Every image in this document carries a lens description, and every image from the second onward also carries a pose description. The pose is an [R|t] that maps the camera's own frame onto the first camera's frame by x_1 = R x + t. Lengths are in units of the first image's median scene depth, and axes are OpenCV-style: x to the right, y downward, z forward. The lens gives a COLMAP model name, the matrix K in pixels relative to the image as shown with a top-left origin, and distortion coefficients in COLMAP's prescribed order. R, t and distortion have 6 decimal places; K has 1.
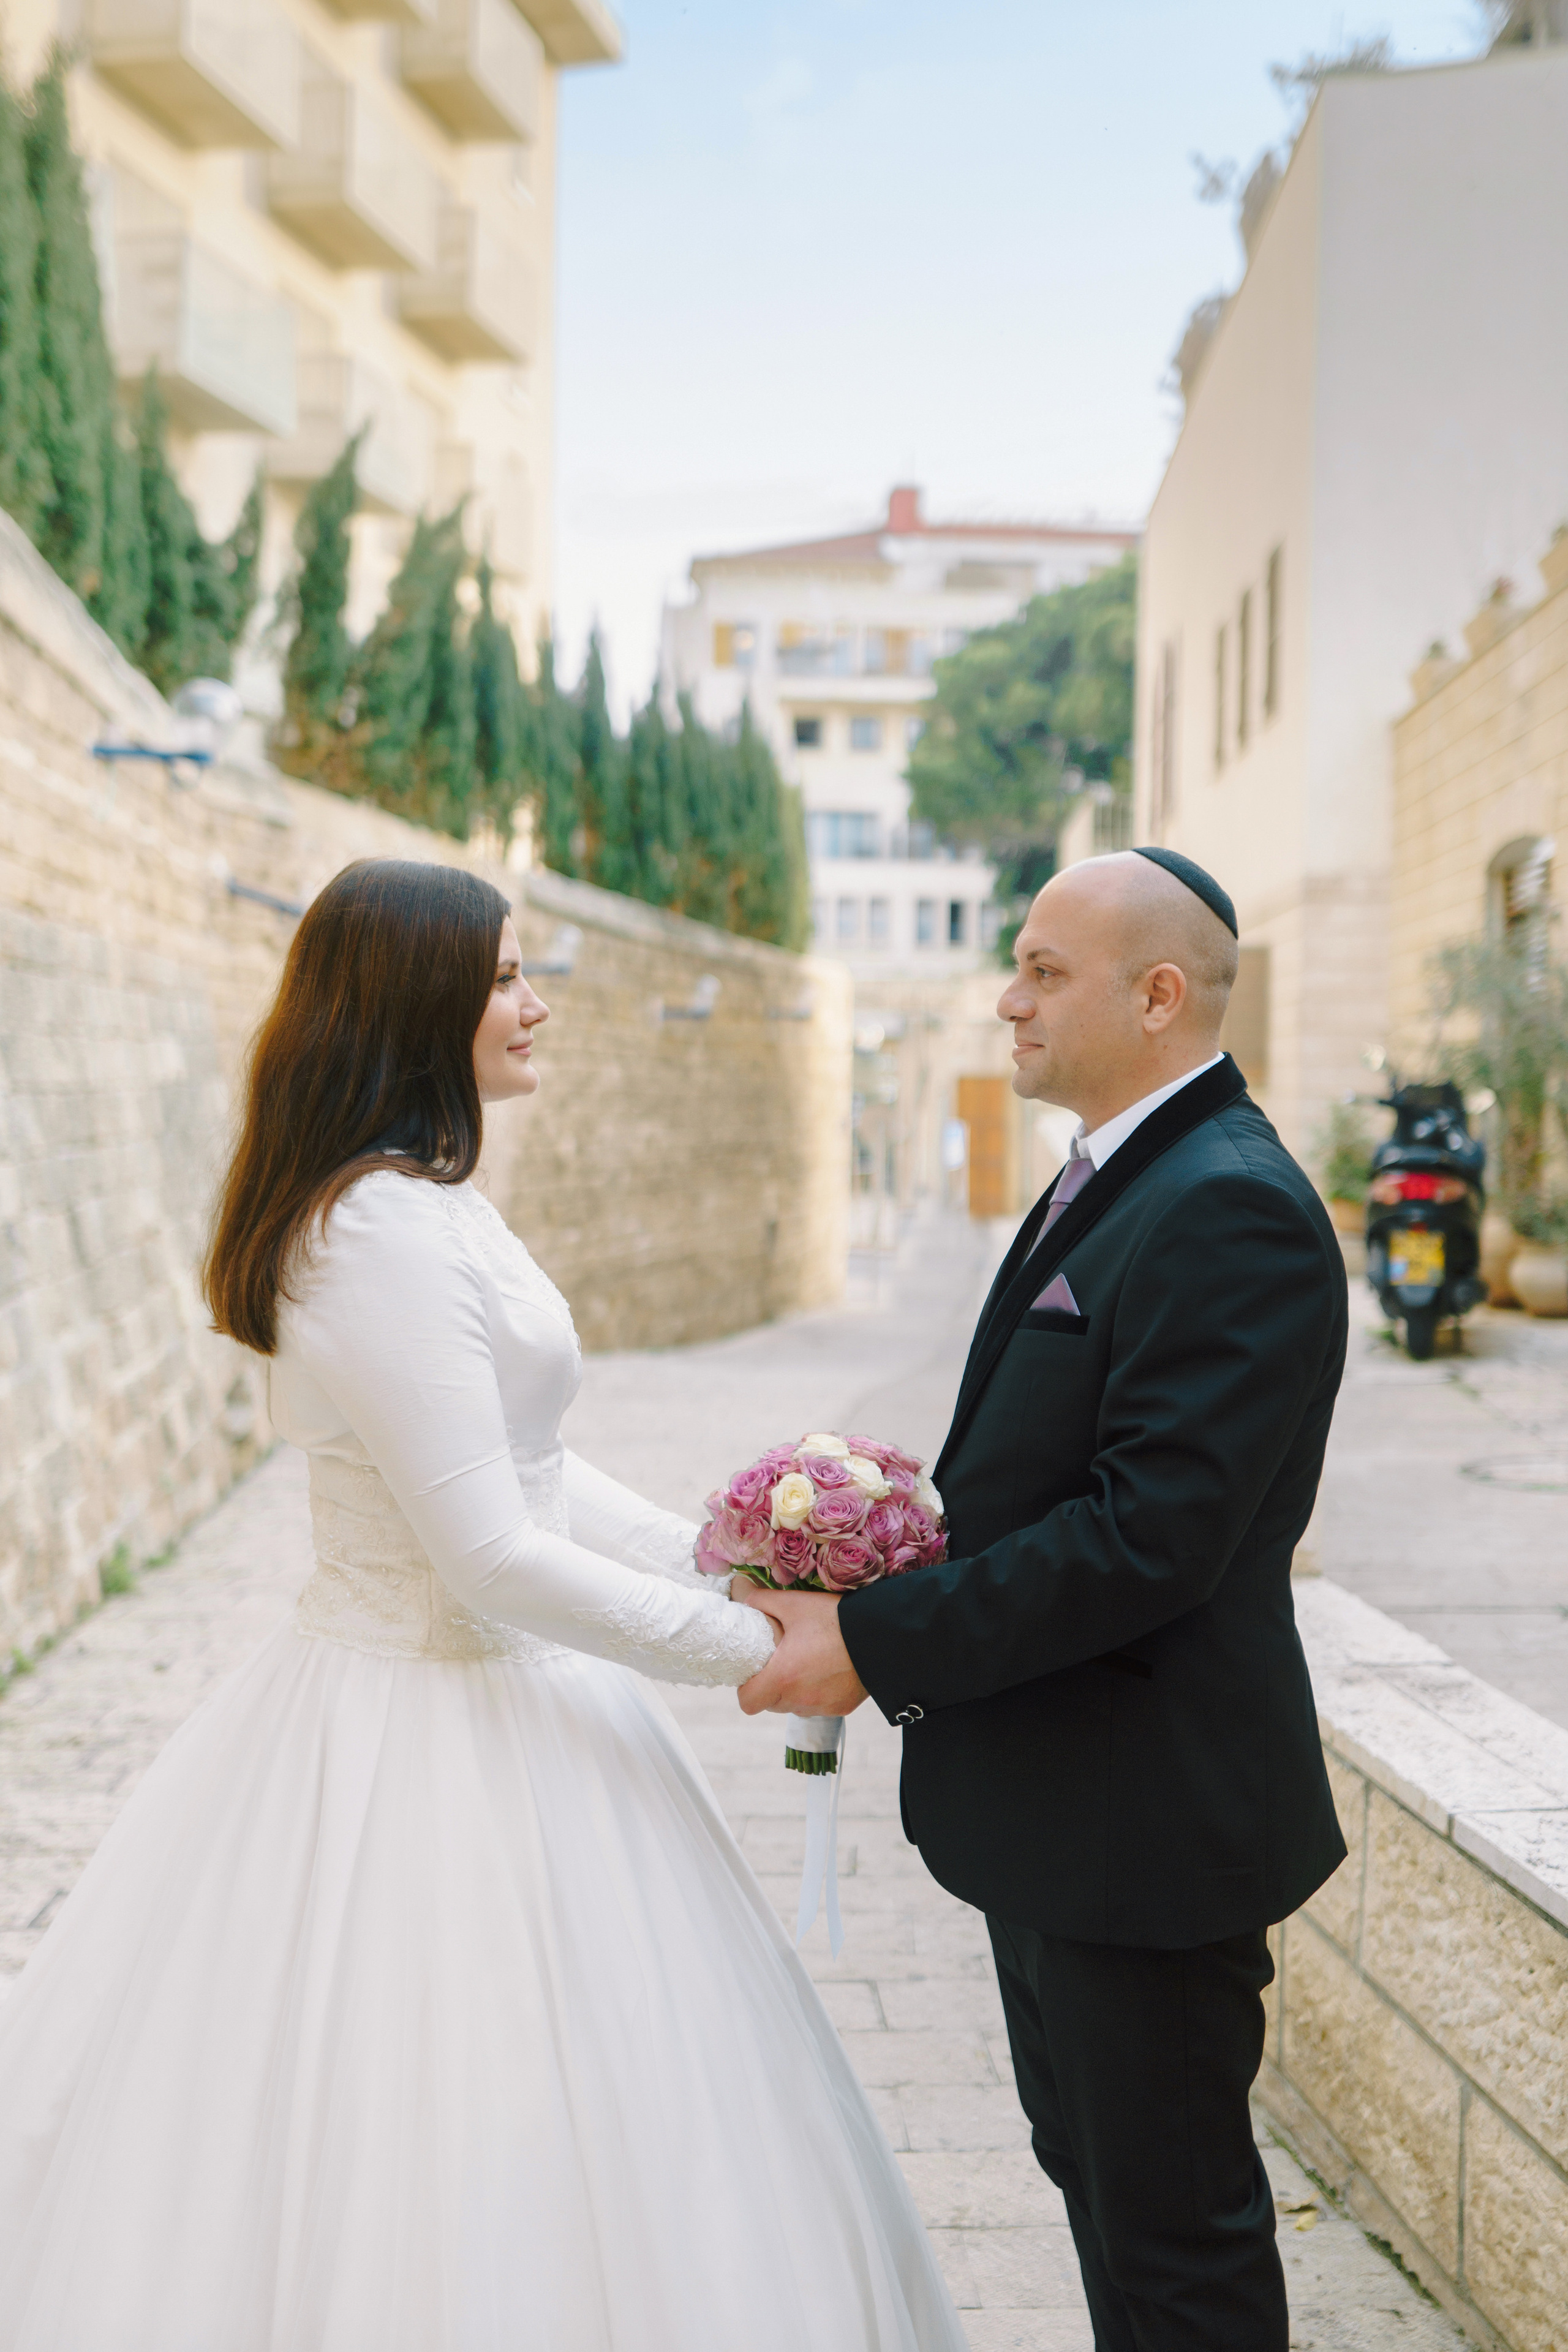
lens RADIAL K [[2542.4, 0, 784.0], [0, 2542.4, 1176.0], [0, 0, 1]] dist [0.007965, -0.013642]
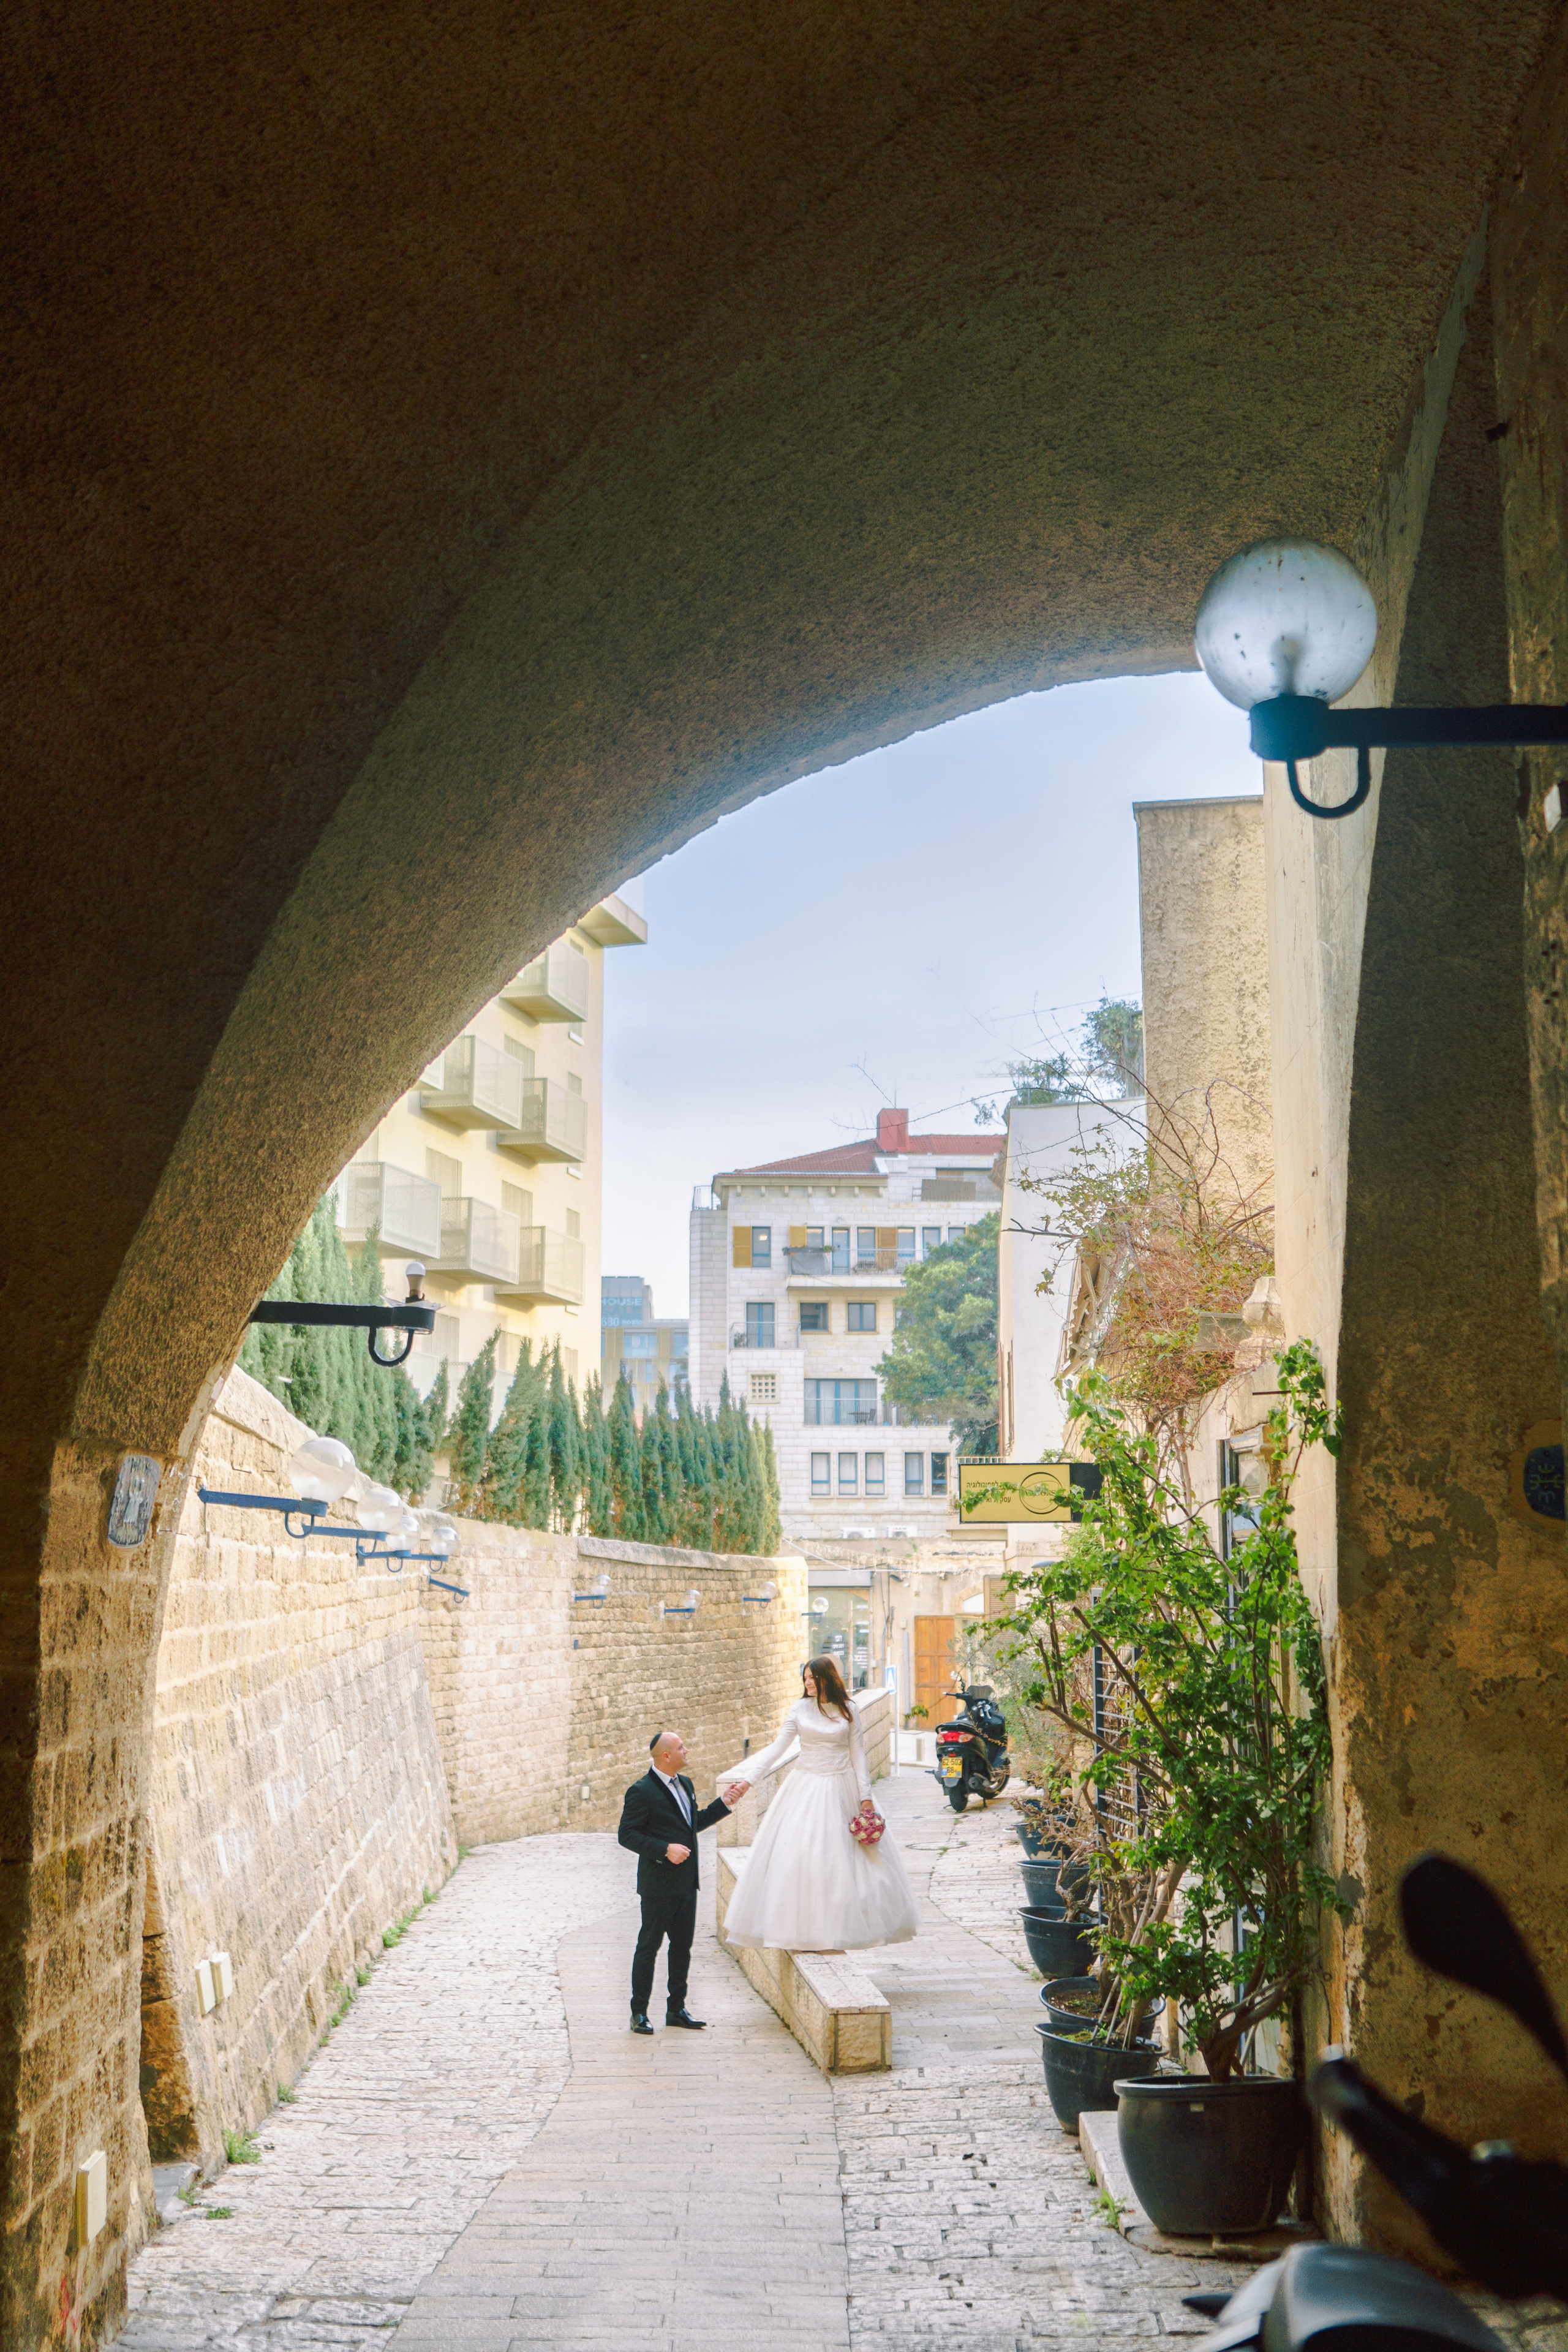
lens RADIAL K [[2497.7, 0, 784.0], [0, 2497.7, 1176.0], [0, 0, 1]] dist [0.010009, -0.004201]
pose [[0.999667, -0.018432, -0.018045, 0.063432], [0.014520, 0.980306, -0.196948, -0.022835], [0.021319, 0.196620, 0.980248, -0.620923]]
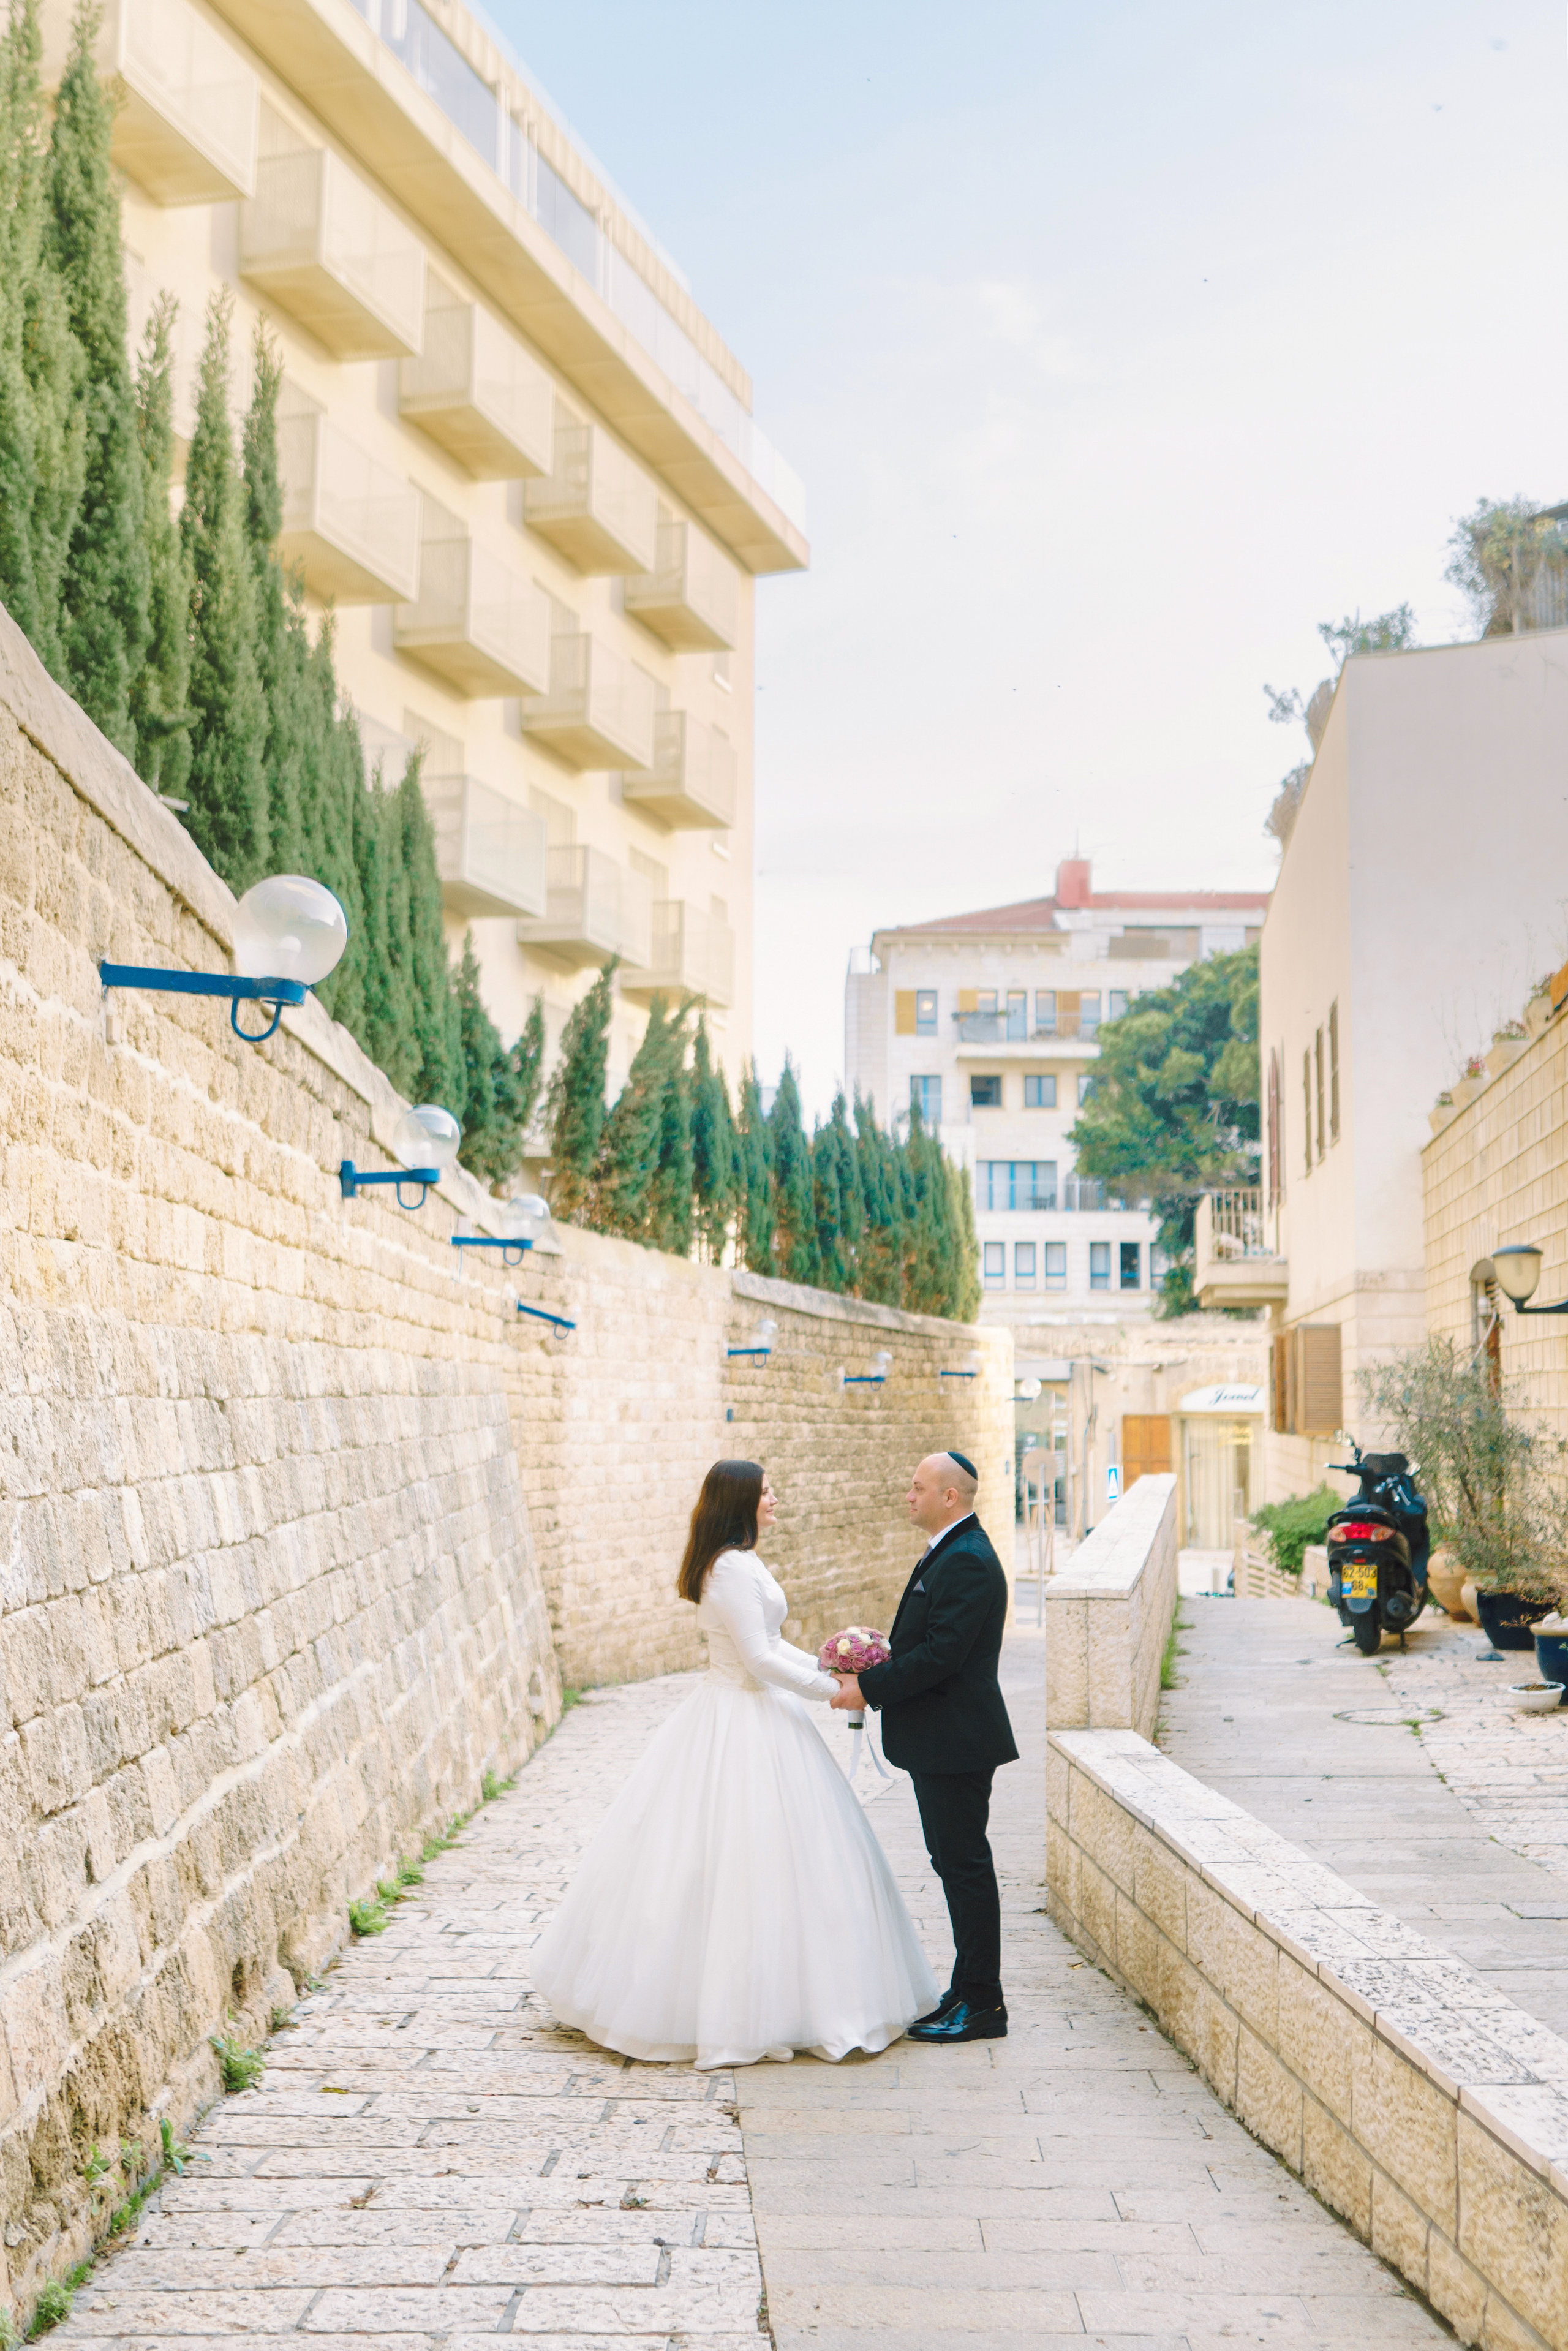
lens RADIAL K [[2541.2, 0, 784.0], [0, 2541.2, 1175.5], [0, 0, 1]] dist [0.007965, -0.013642]
pose [[0.997039, -0.016046, -0.075206, 0.015722], [0.006243, 0.991650, -0.128810, -0.005389], [0.076645, 0.127959, 0.988813, -0.211938]]
